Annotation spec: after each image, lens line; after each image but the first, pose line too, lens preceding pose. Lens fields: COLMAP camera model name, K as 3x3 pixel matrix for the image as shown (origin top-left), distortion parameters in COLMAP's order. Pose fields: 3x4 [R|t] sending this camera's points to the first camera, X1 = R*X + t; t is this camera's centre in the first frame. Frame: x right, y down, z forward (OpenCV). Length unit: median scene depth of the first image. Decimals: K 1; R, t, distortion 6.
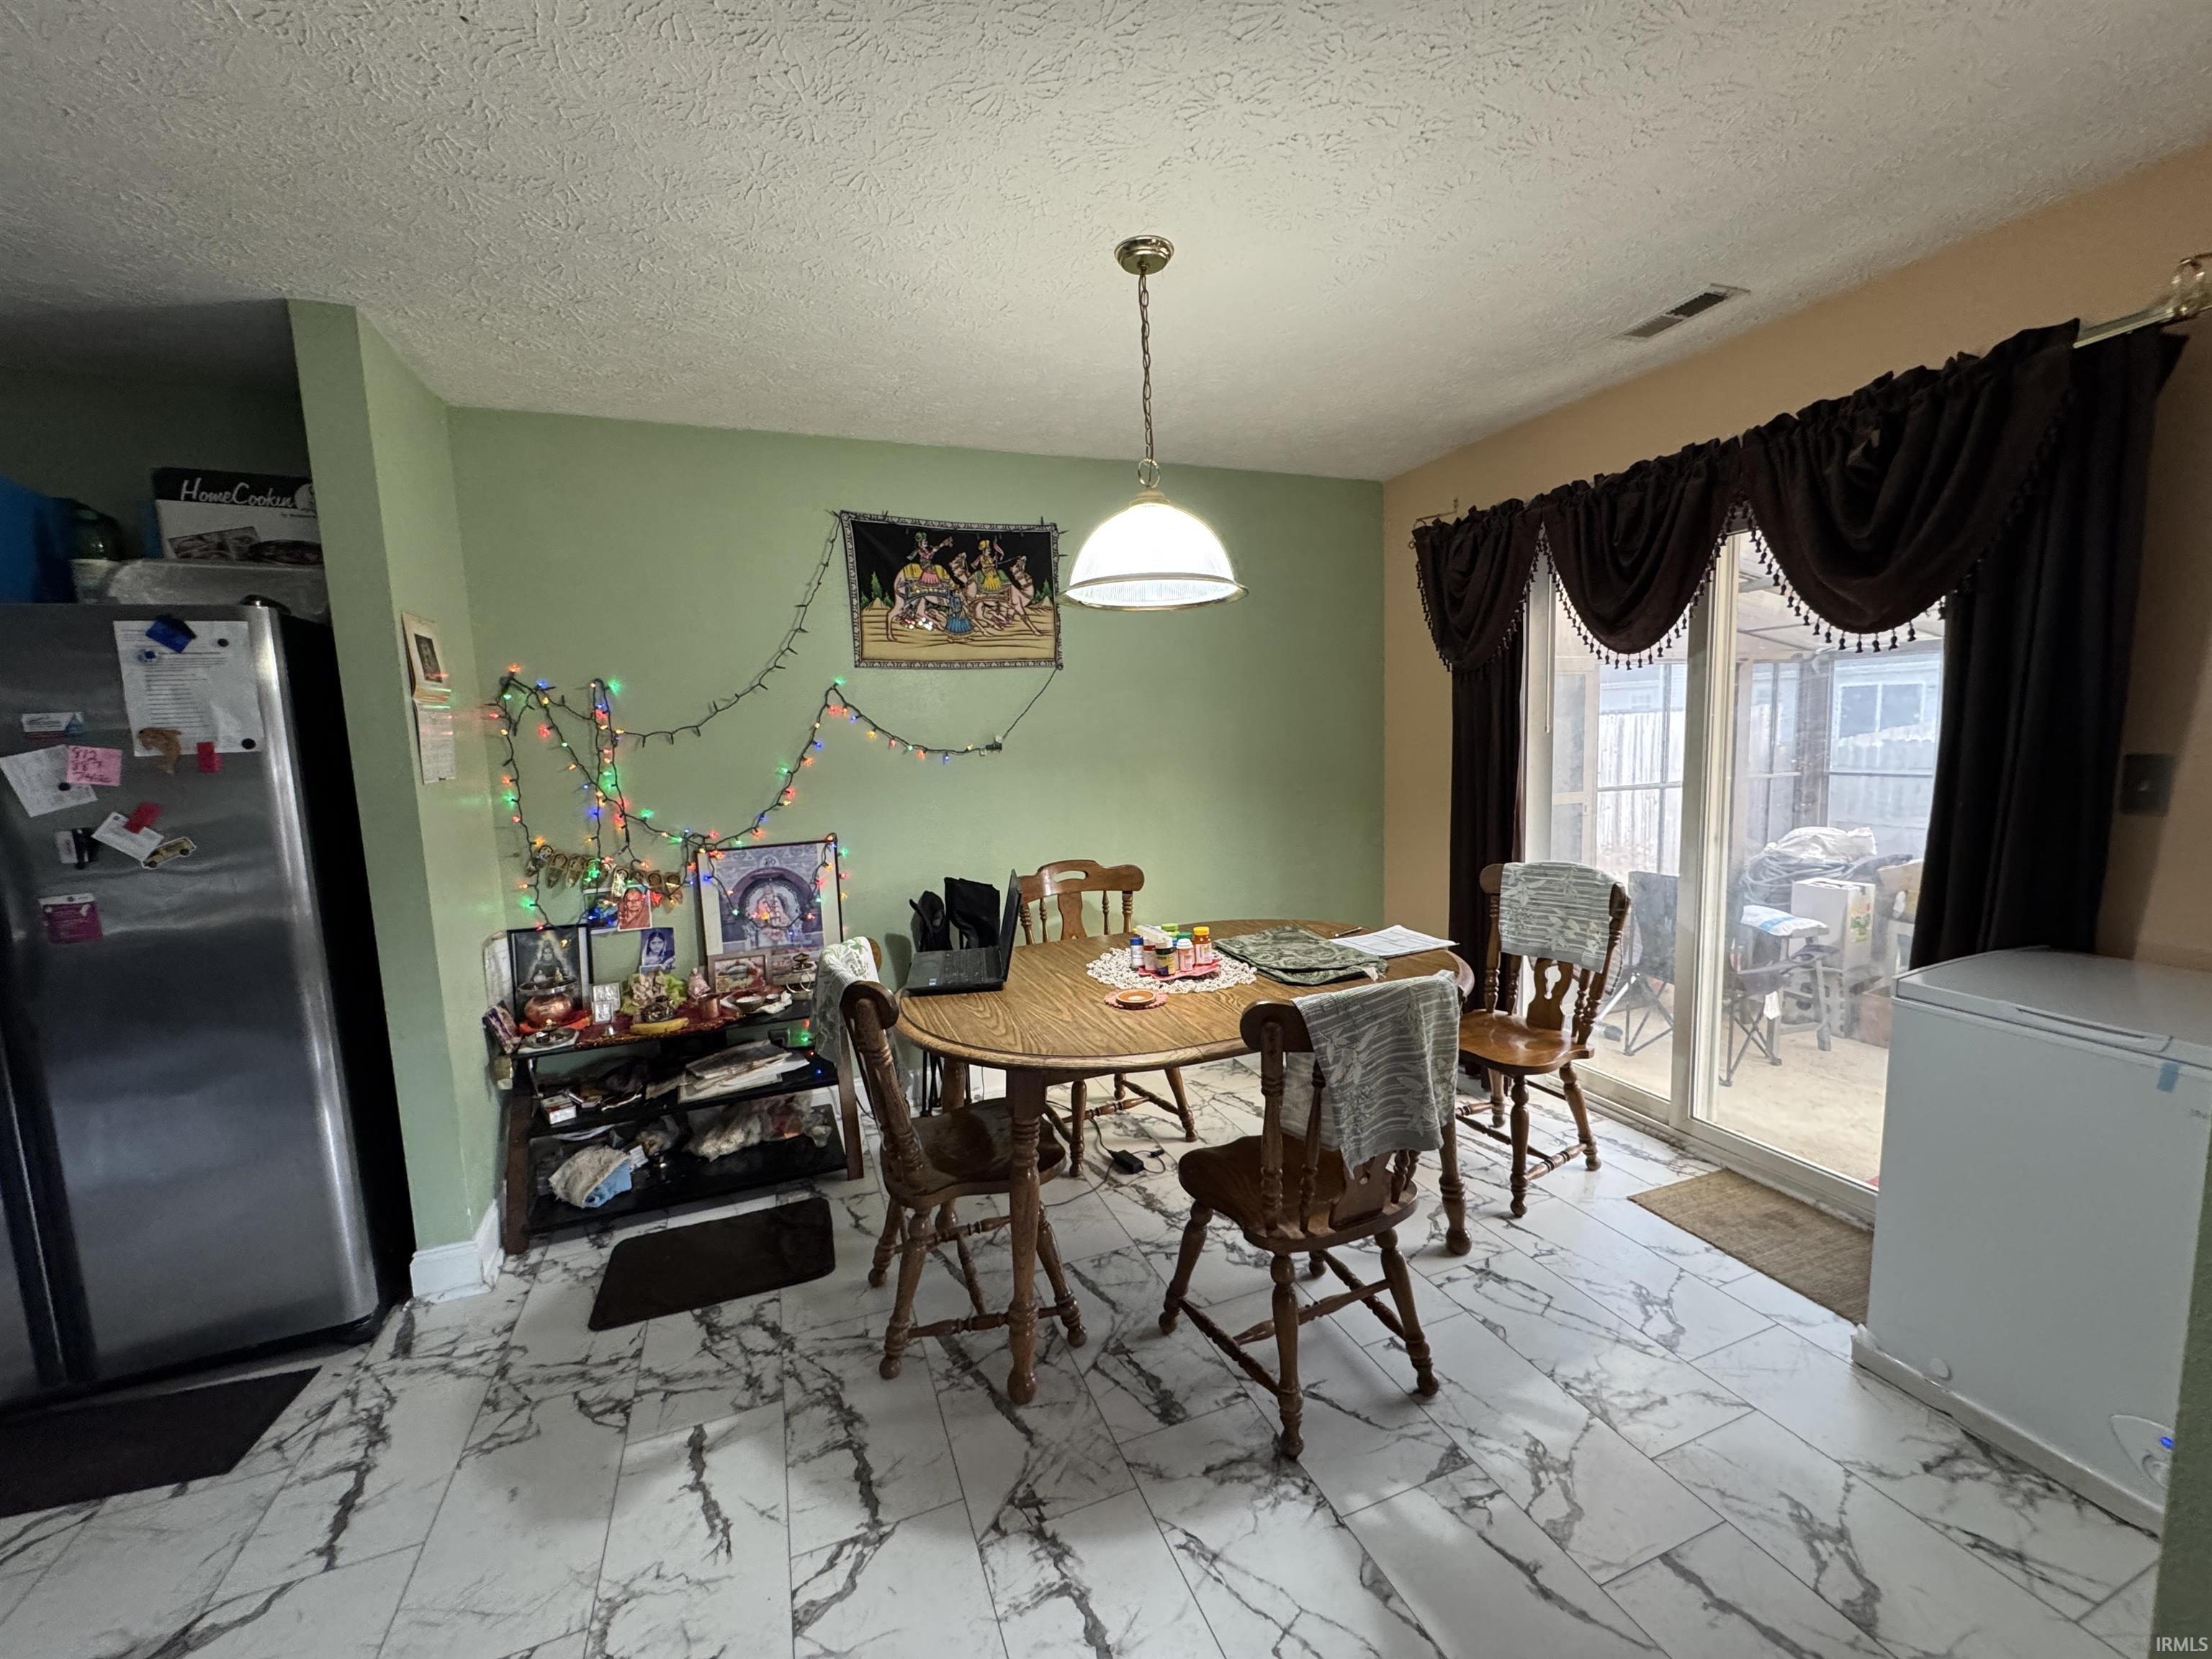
lens RADIAL K [[880.4, 0, 1105.1], [0, 880.4, 828.4], [0, 0, 1]] dist [-0.003138, 0.000159]
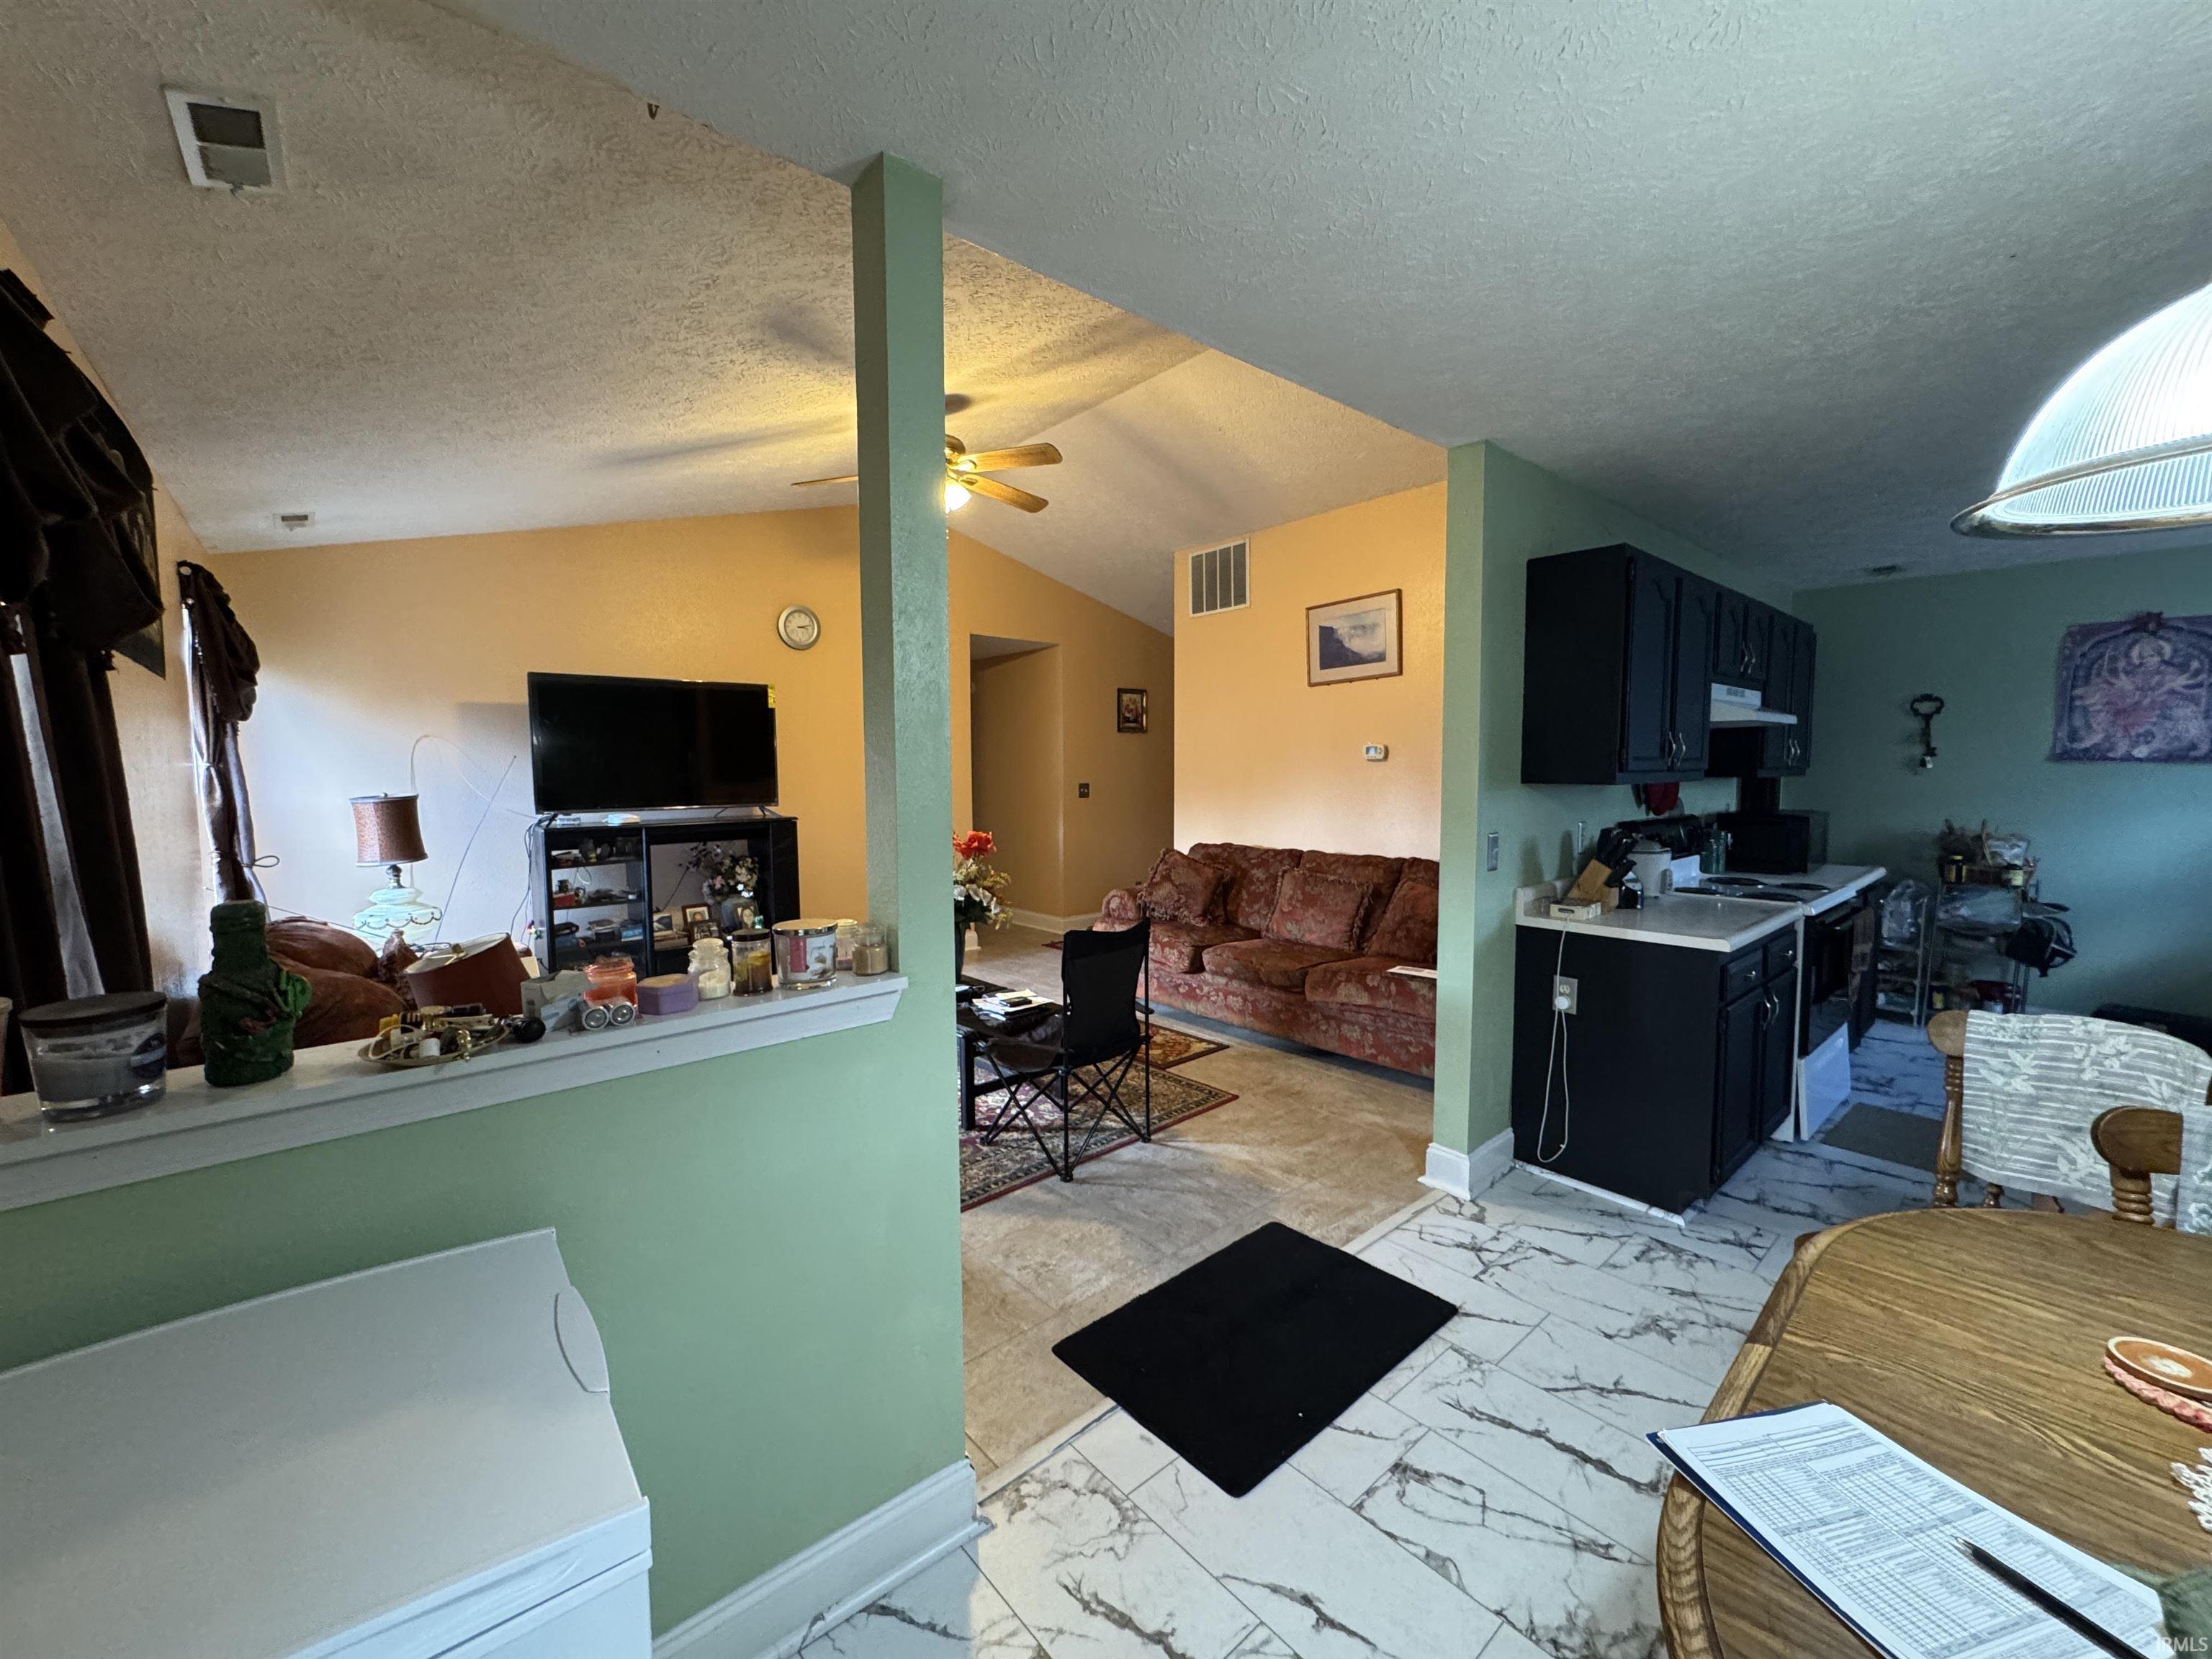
lens RADIAL K [[883.8, 0, 1105.2], [0, 883.8, 827.7], [0, 0, 1]] dist [-0.002240, -0.000375]
pose [[-0.942041, 0.064414, -0.329257, 0.467717], [0.000222, 0.981515, 0.191383, -0.119241], [0.335499, 0.180218, -0.924642, 0.794053]]
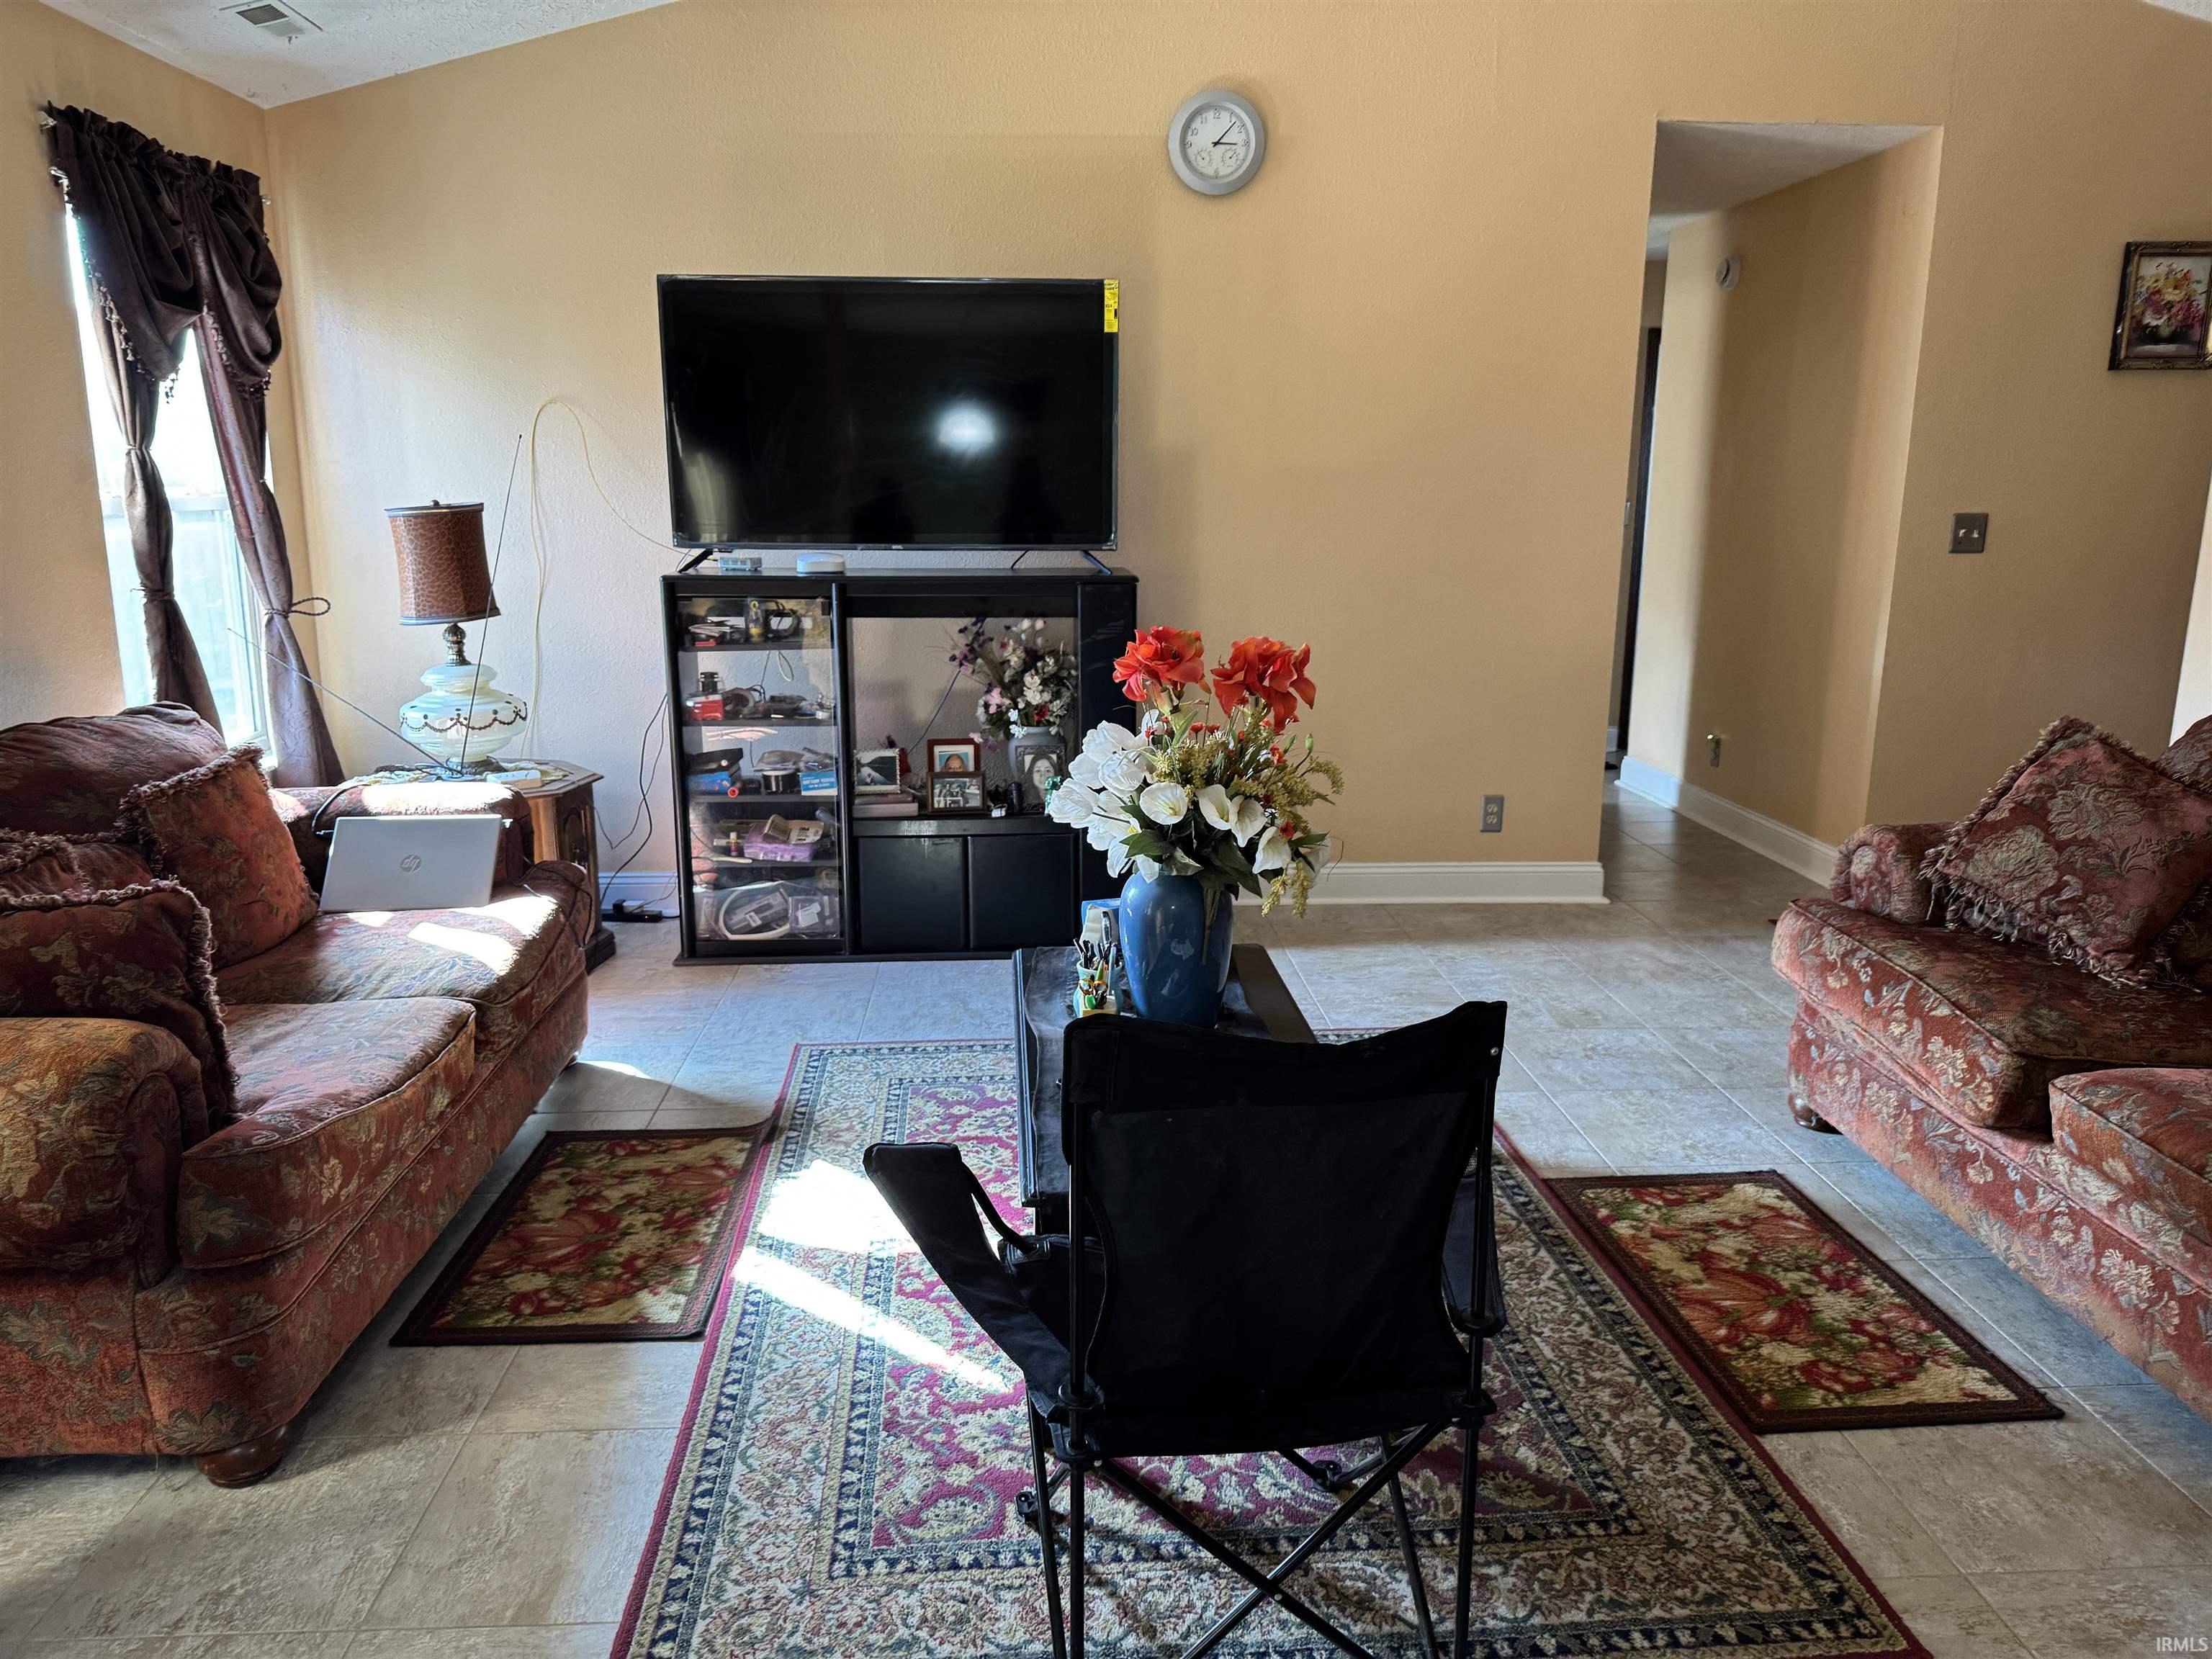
lens RADIAL K [[1565.6, 0, 1096.4], [0, 1565.6, 818.6], [0, 0, 1]] dist [0.014360, -0.024508]
pose [[-0.945793, -0.035893, 0.322781, 0.038747], [0.068993, 0.948984, 0.307685, -0.035775], [-0.317358, 0.313276, -0.895066, 0.335814]]
